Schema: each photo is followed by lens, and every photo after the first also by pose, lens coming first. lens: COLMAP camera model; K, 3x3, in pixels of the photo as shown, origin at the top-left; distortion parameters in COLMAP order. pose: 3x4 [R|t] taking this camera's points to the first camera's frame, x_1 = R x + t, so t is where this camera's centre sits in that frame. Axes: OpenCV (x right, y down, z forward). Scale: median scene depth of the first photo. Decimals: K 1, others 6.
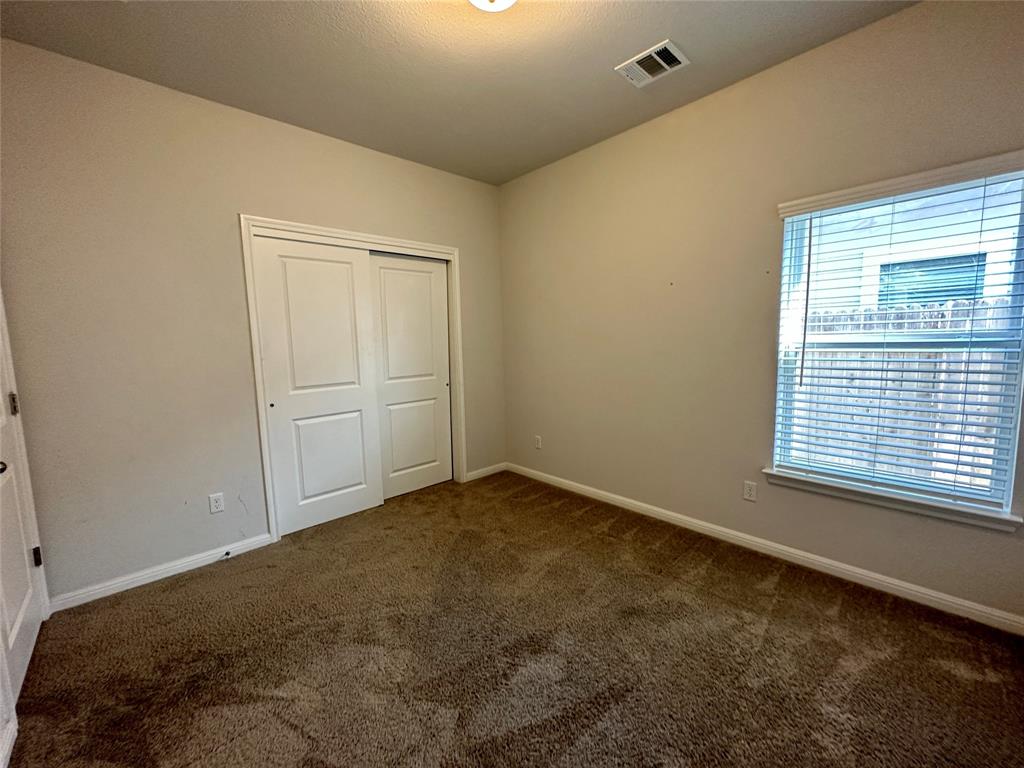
lens RADIAL K [[408.9, 0, 501.0], [0, 408.9, 385.0], [0, 0, 1]] dist [-0.001149, -0.000105]
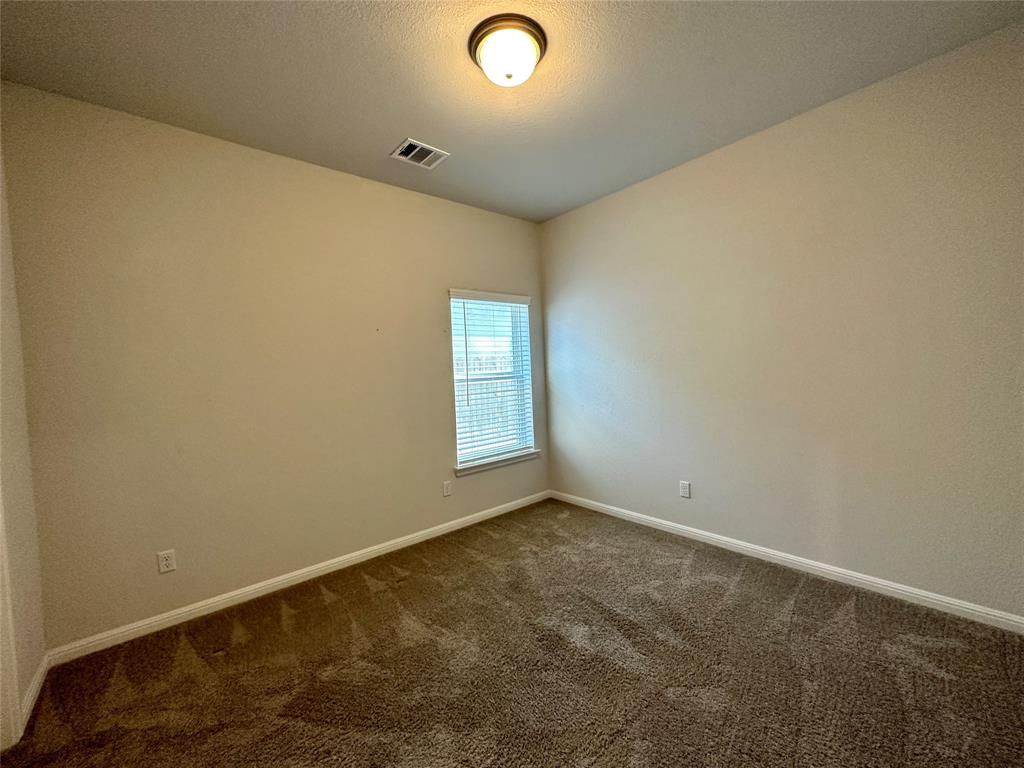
lens RADIAL K [[408.9, 0, 531.6], [0, 408.9, 375.1], [0, 0, 1]] dist [-0.001149, -0.000105]
pose [[0.003253, 0.006657, 0.999973, -0.834934], [0.149663, 0.988712, -0.007069, -0.067327], [-0.988732, 0.149682, 0.002220, 0.742556]]
